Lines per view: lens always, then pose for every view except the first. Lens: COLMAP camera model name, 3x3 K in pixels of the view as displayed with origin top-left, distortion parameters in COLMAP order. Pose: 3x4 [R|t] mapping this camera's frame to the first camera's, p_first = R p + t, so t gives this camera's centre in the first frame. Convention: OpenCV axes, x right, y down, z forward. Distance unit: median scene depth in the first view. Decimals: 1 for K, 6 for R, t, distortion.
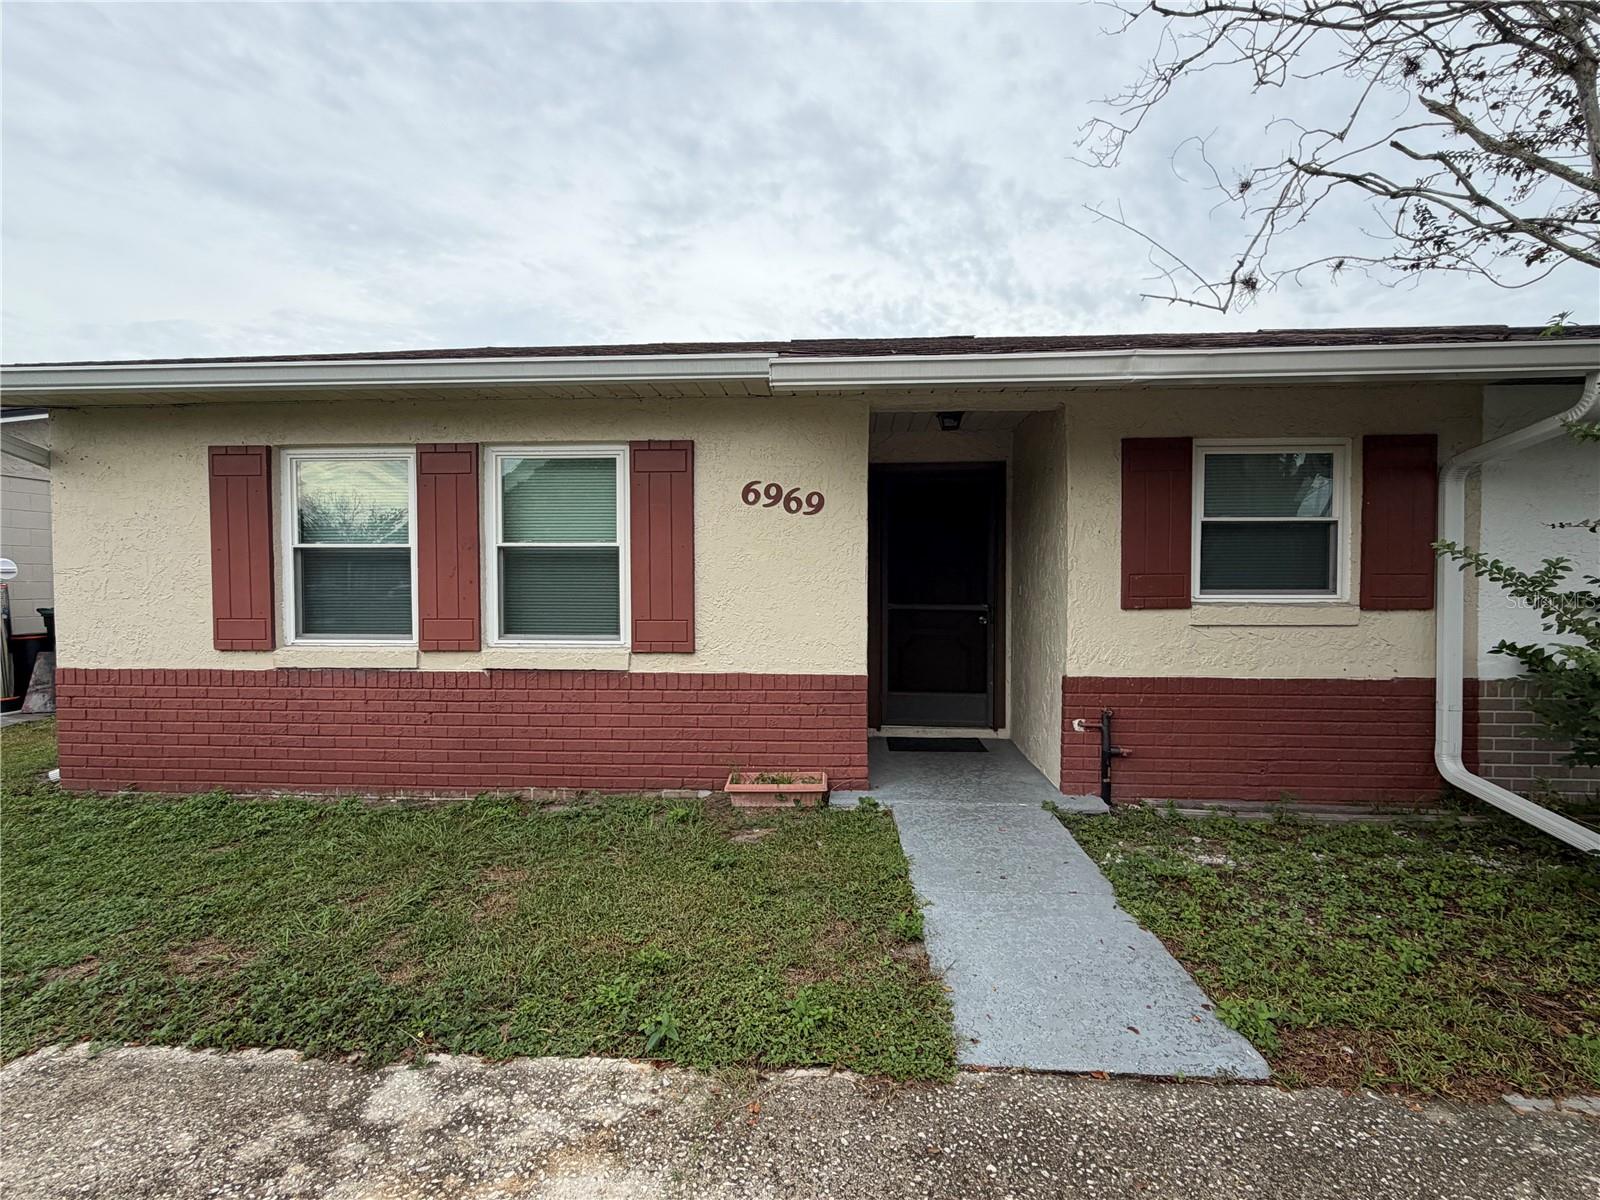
lens RADIAL K [[745.8, 0, 799.8], [0, 745.8, 624.3], [0, 0, 1]] dist [-0.001526, -0.000492]
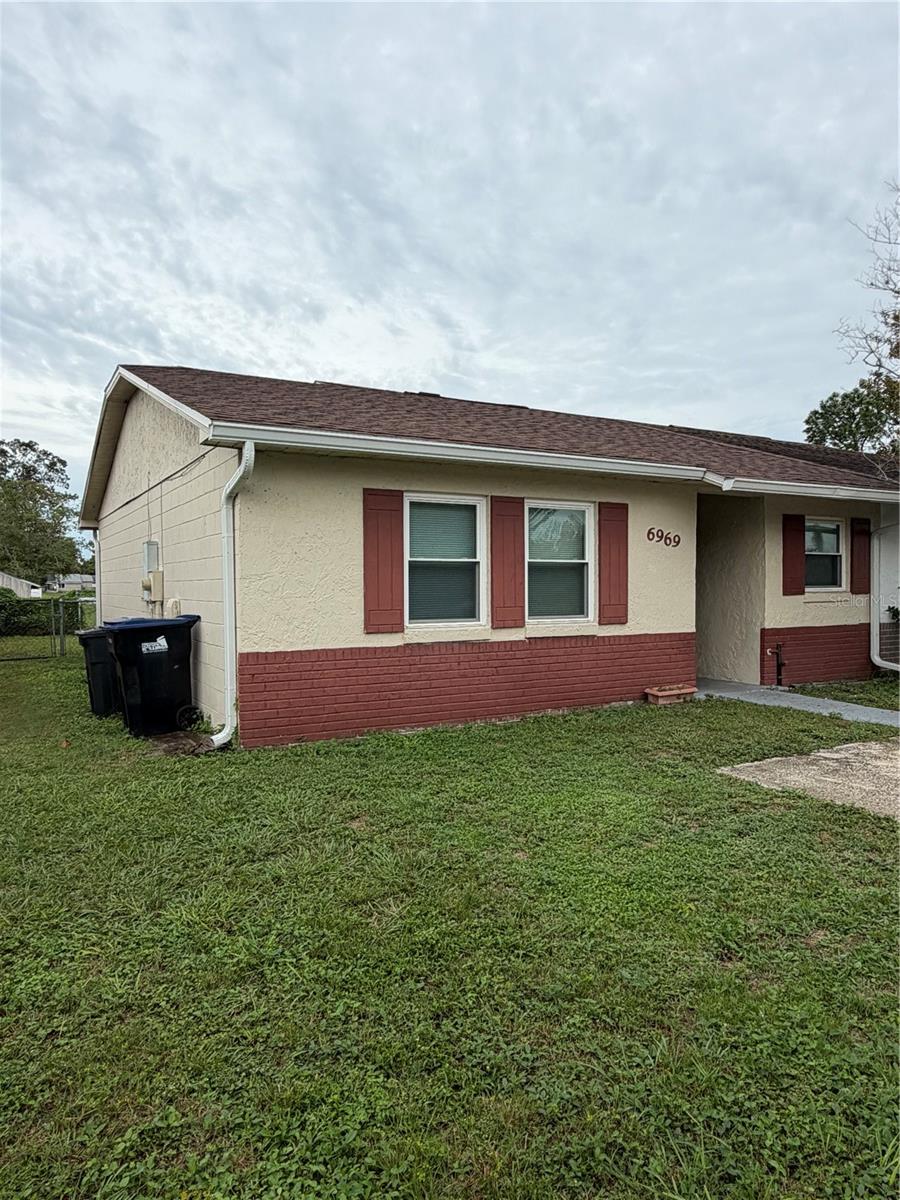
lens RADIAL K [[807.4, 0, 449.3], [0, 807.4, 606.1], [0, 0, 1]] dist [0.000311, 0.005193]
pose [[0.832380, -0.019820, 0.553850, -1.501244], [0.038568, 0.999009, -0.022214, 0.024018], [-0.552861, 0.039851, 0.832320, -0.353223]]
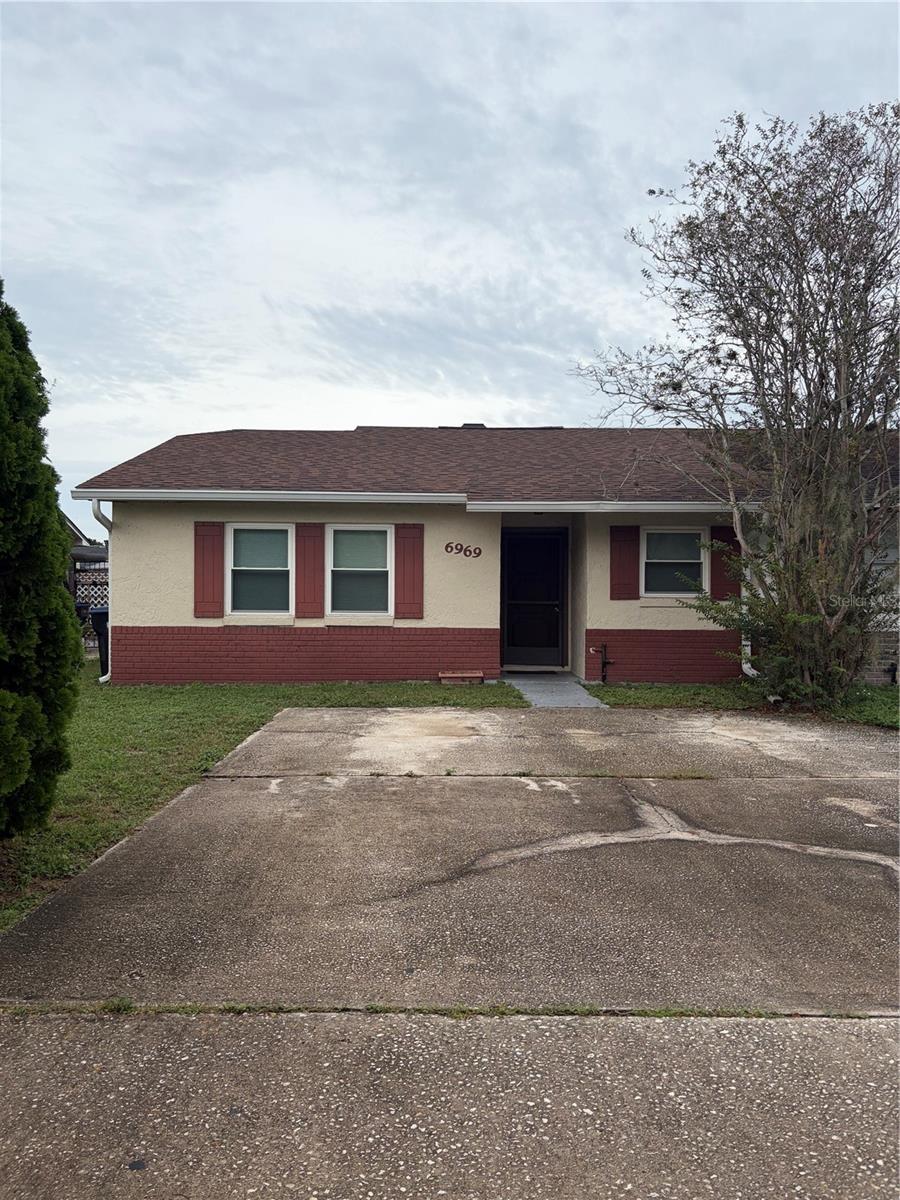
lens RADIAL K [[909.6, 0, 451.3], [0, 909.6, 596.5], [0, 0, 1]] dist [0.013214, -0.018962]
pose [[0.997001, 0.006442, 0.077121, -0.256895], [-0.001545, 0.997988, -0.063388, 0.139753], [-0.077374, 0.063079, 0.995005, -1.647708]]
